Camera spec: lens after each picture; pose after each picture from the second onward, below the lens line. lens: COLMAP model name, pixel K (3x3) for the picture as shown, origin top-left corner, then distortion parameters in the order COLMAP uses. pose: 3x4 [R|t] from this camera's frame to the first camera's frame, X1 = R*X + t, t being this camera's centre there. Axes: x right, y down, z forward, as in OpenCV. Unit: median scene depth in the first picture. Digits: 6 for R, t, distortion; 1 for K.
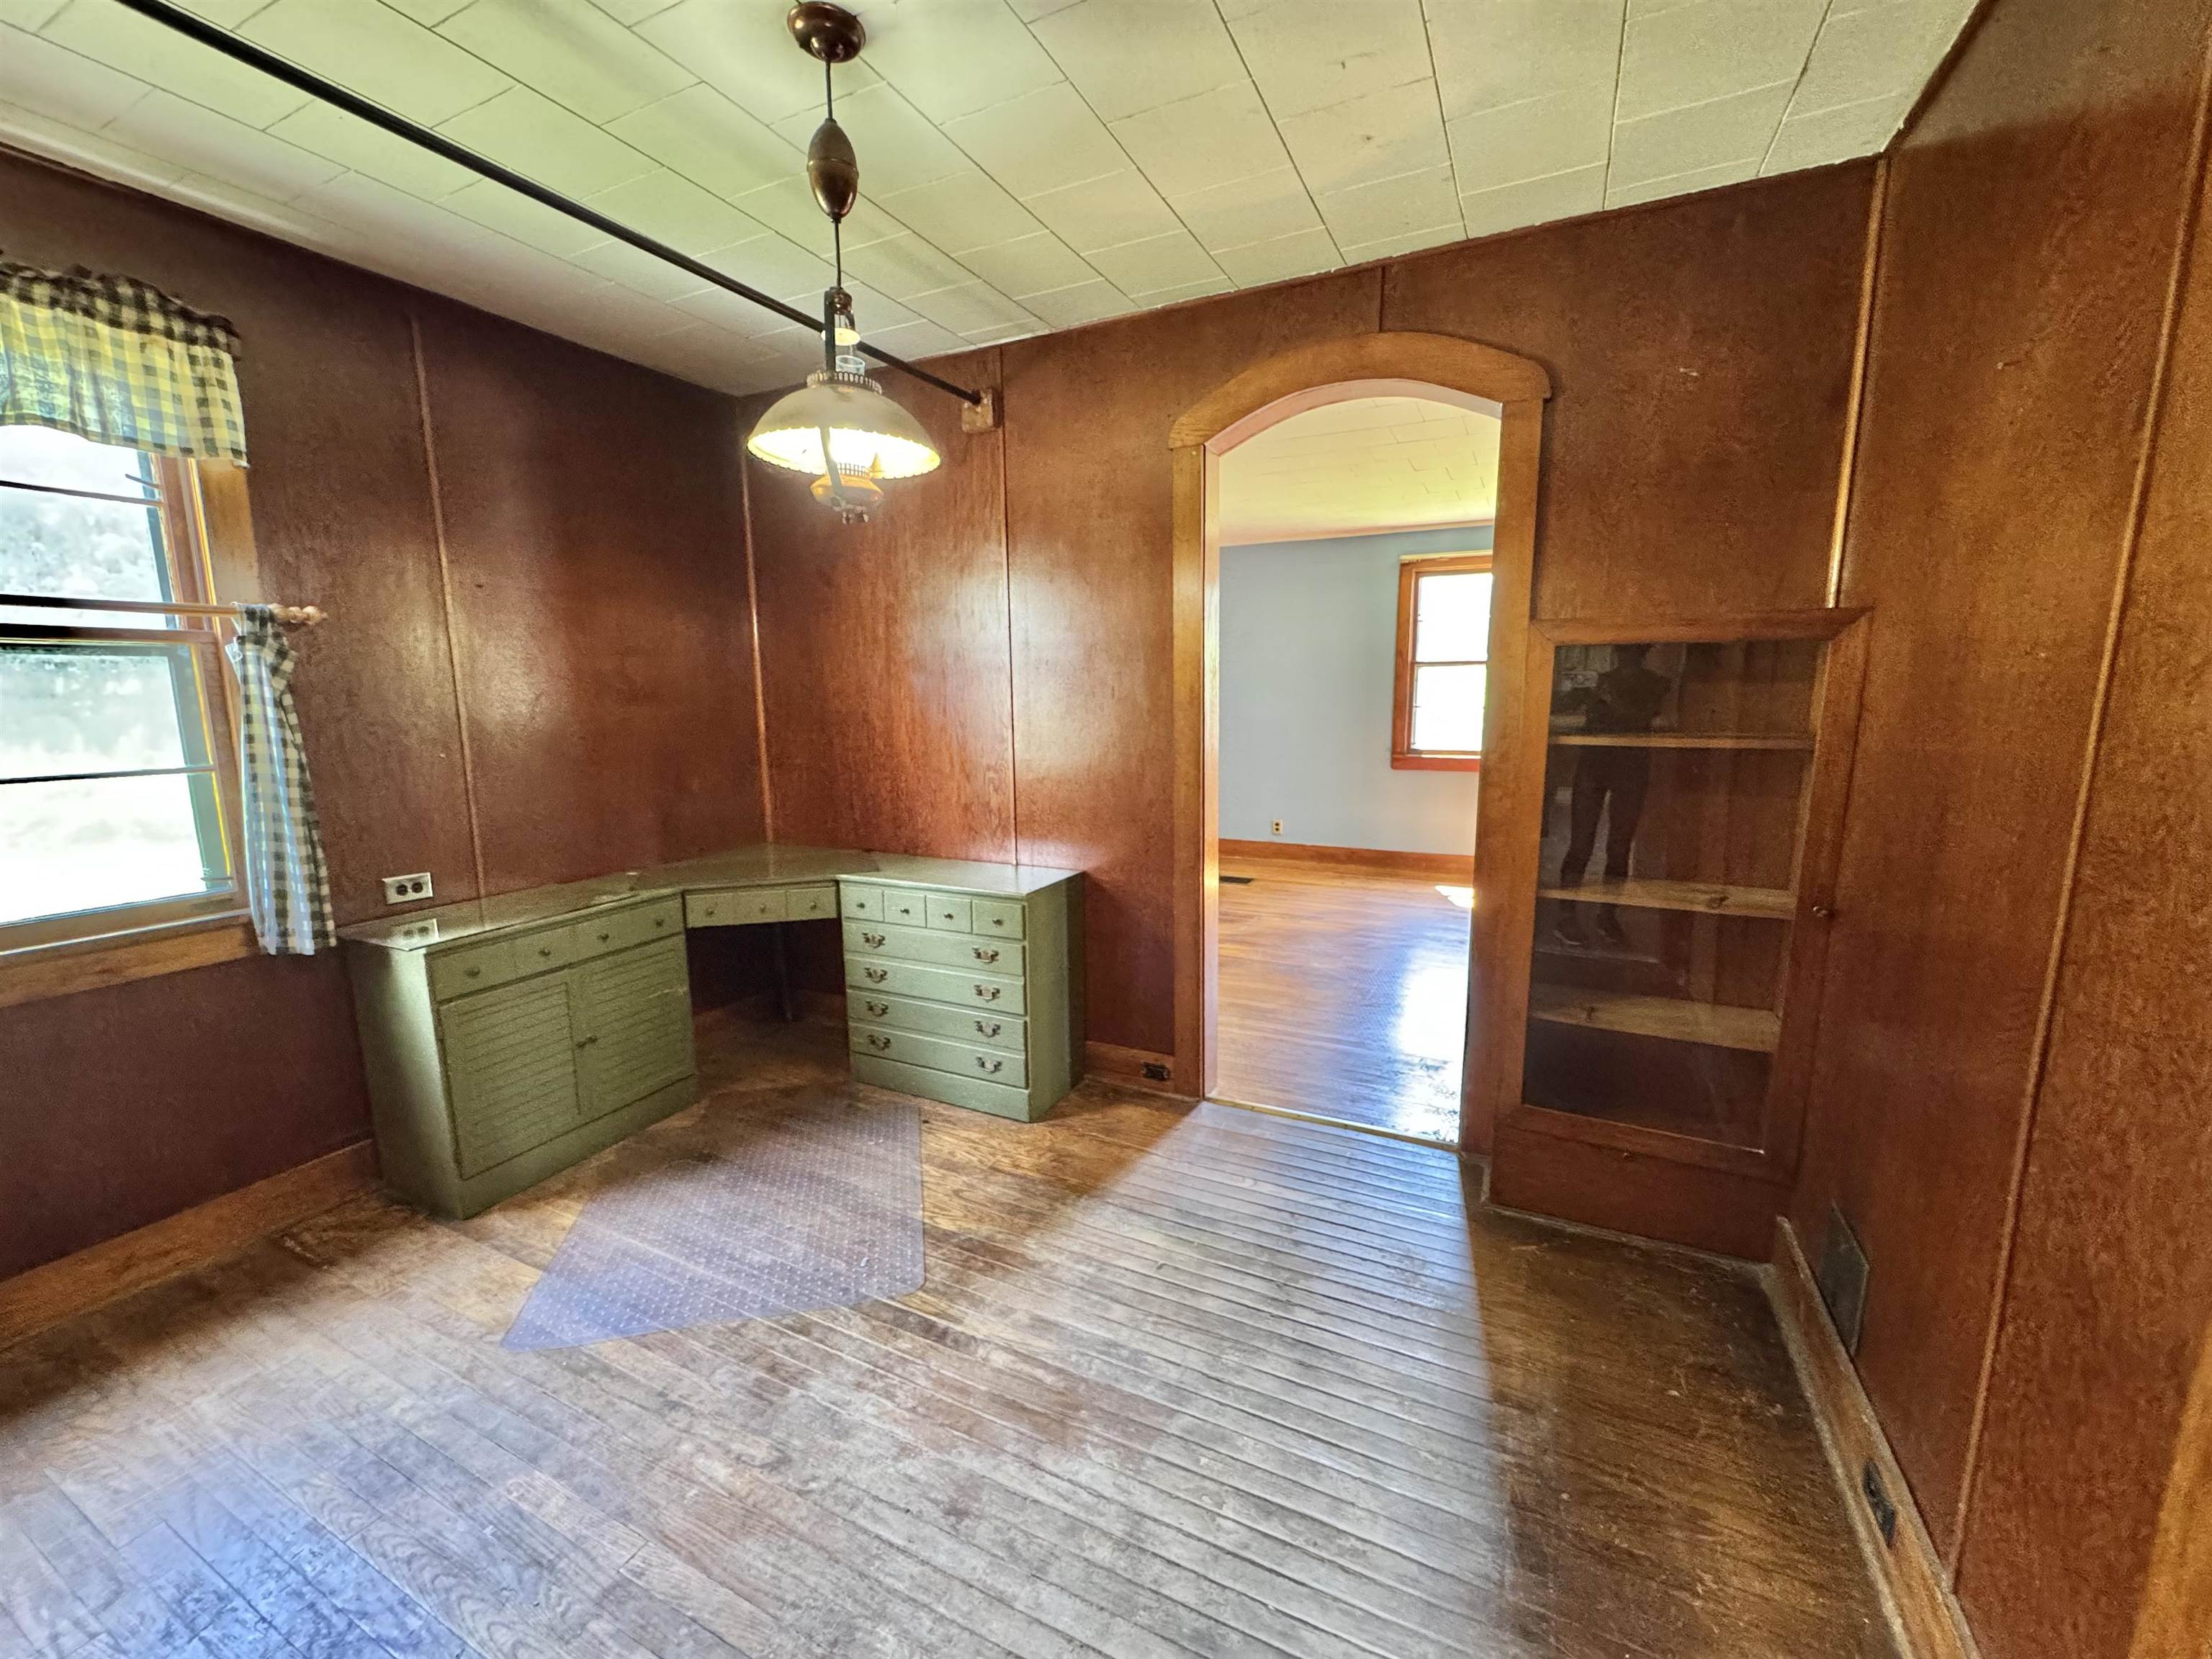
lens RADIAL K [[884.6, 0, 1104.0], [0, 884.6, 834.2], [0, 0, 1]] dist [-0.004128, 0.001009]
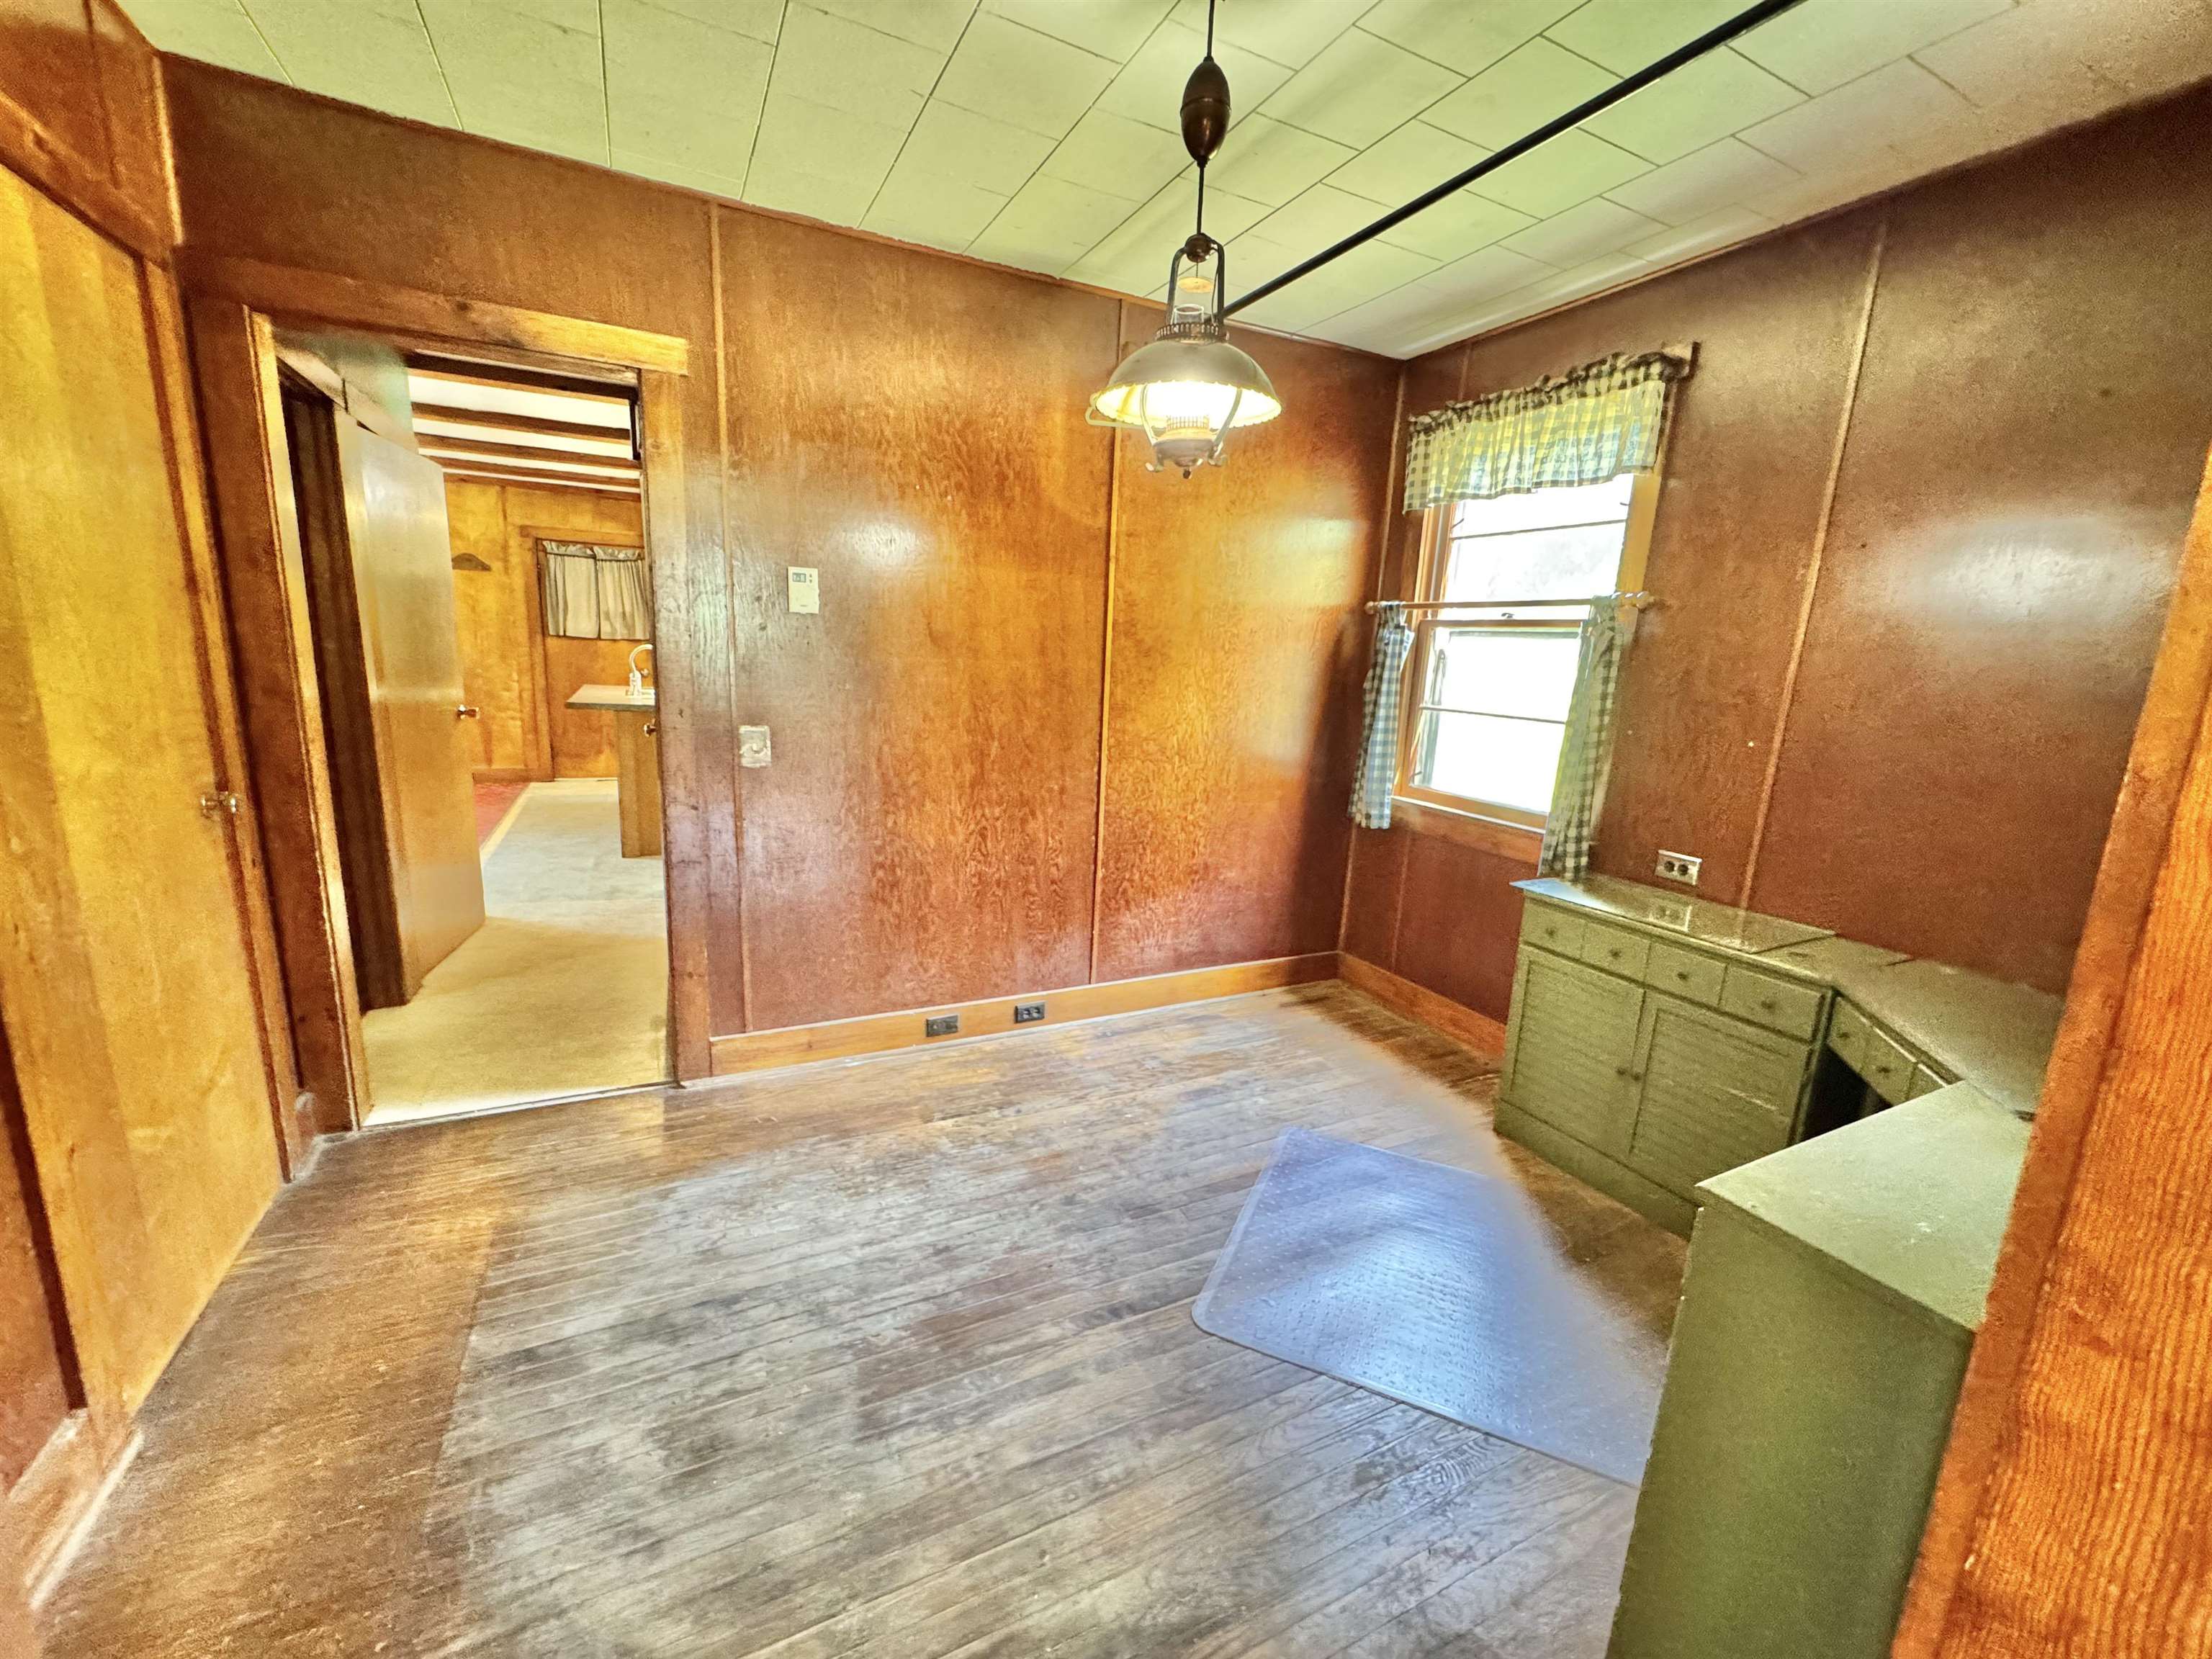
lens RADIAL K [[884.6, 0, 1105.7], [0, 884.6, 834.0], [0, 0, 1]] dist [-0.004128, 0.001009]
pose [[-0.595917, 0.144899, -0.789866, 0.505538], [-0.173437, 0.937151, 0.302768, -0.215793], [0.784094, 0.317416, -0.533333, 1.314805]]
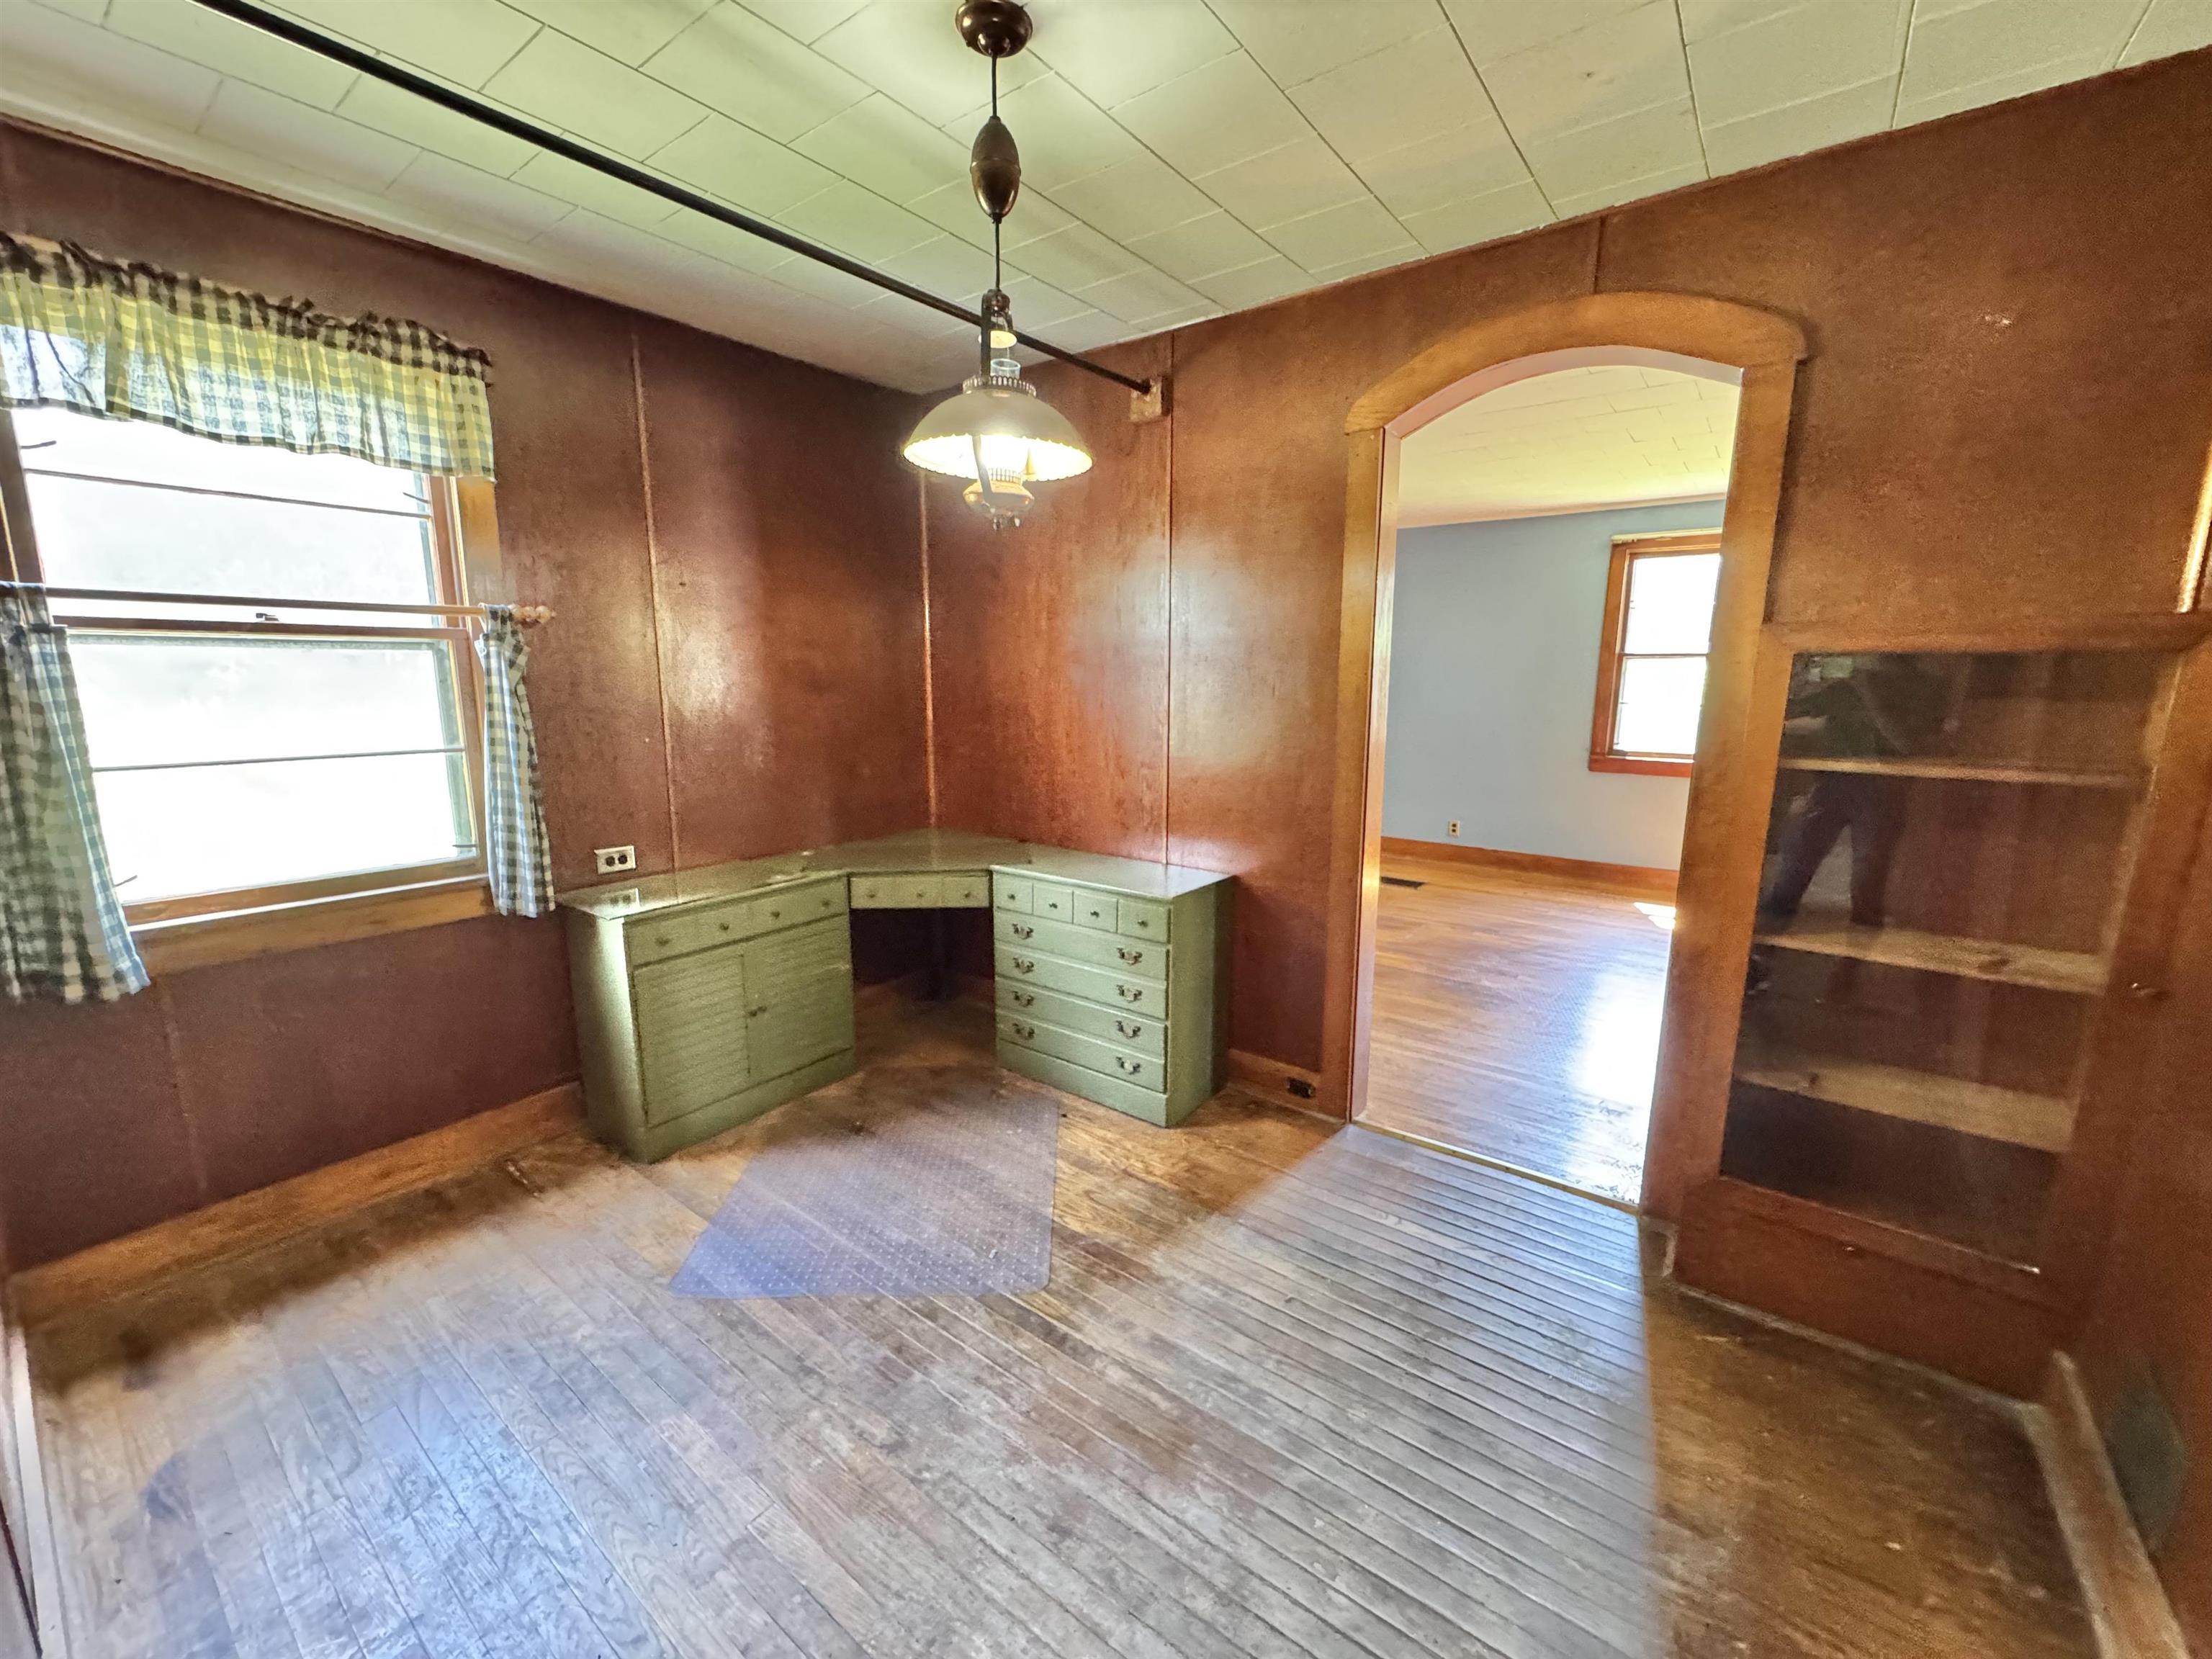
lens RADIAL K [[884.6, 0, 1104.4], [0, 884.6, 834.1], [0, 0, 1]] dist [-0.004128, 0.001009]
pose [[0.981502, 0.047175, -0.185549, 0.023133], [-0.043332, 0.998755, 0.024716, -0.032265], [0.186484, -0.016218, 0.982324, 0.034356]]
